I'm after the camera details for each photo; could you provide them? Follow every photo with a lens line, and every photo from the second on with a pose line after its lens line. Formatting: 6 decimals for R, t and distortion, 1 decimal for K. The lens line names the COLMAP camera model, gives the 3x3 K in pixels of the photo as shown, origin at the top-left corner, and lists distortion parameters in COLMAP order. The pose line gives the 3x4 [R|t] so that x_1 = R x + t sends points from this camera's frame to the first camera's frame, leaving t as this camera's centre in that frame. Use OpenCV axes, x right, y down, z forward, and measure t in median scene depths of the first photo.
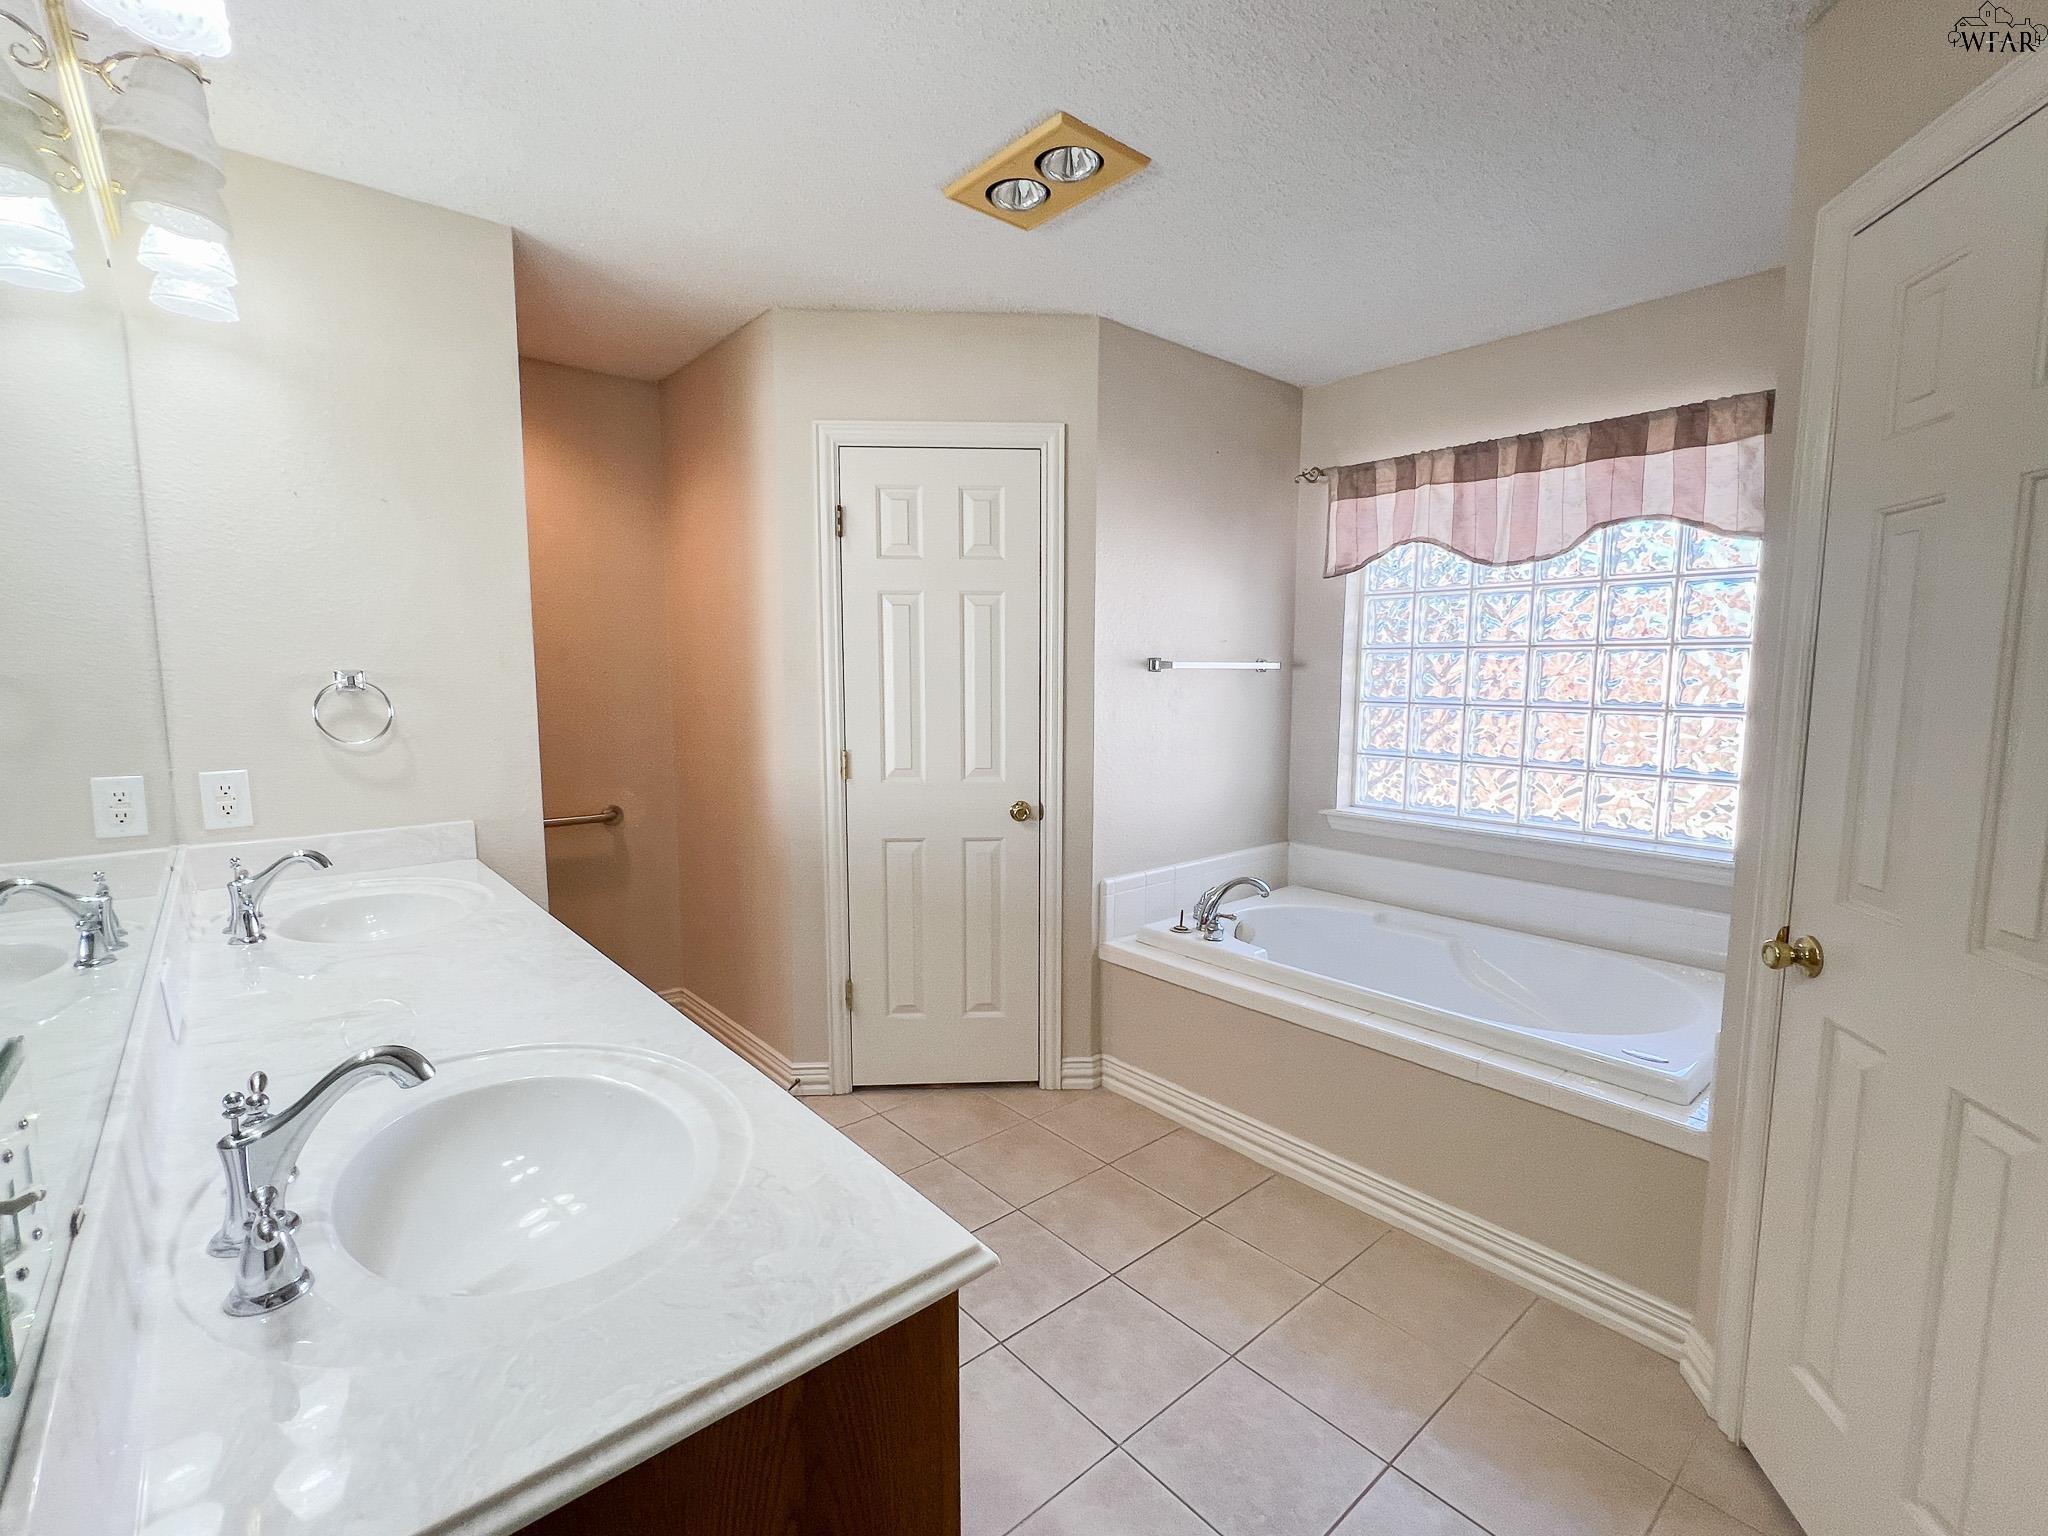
lens RADIAL K [[951.4, 0, 1025.8], [0, 951.4, 771.8], [0, 0, 1]] dist [-0.009117, 0.001547]
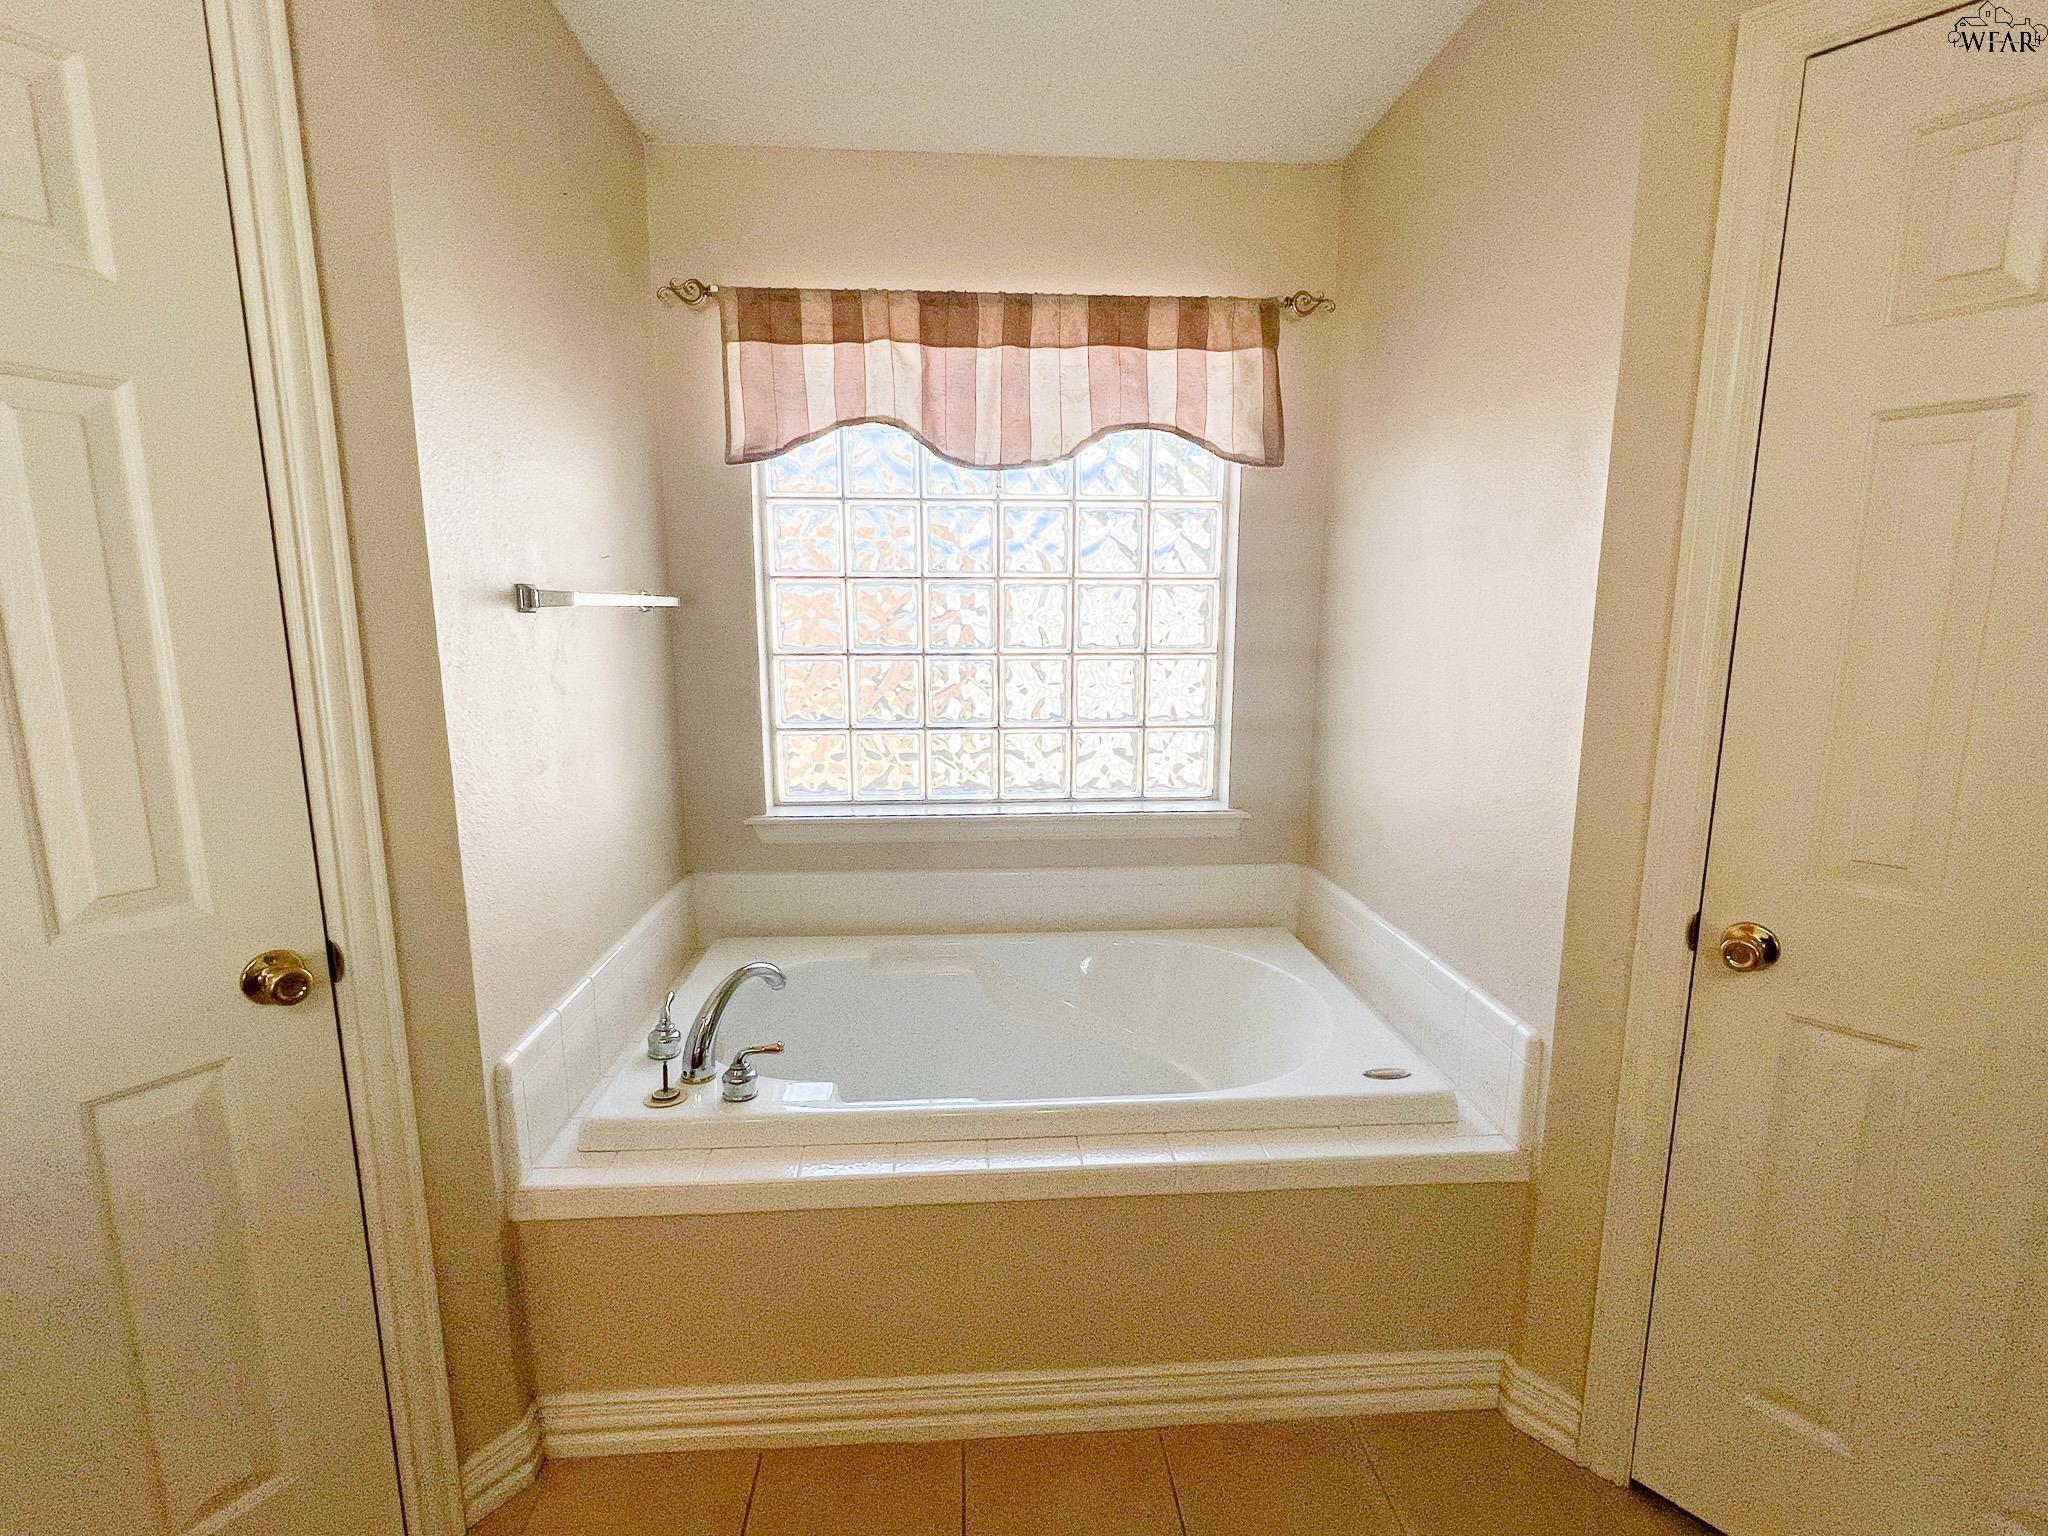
lens RADIAL K [[951.4, 0, 1019.1], [0, 951.4, 772.7], [0, 0, 1]] dist [-0.009117, 0.001547]
pose [[0.602493, -0.136972, 0.786283, -0.110971], [0.085317, 0.990572, 0.107184, -0.055138], [-0.793551, 0.002505, 0.608499, 0.508304]]
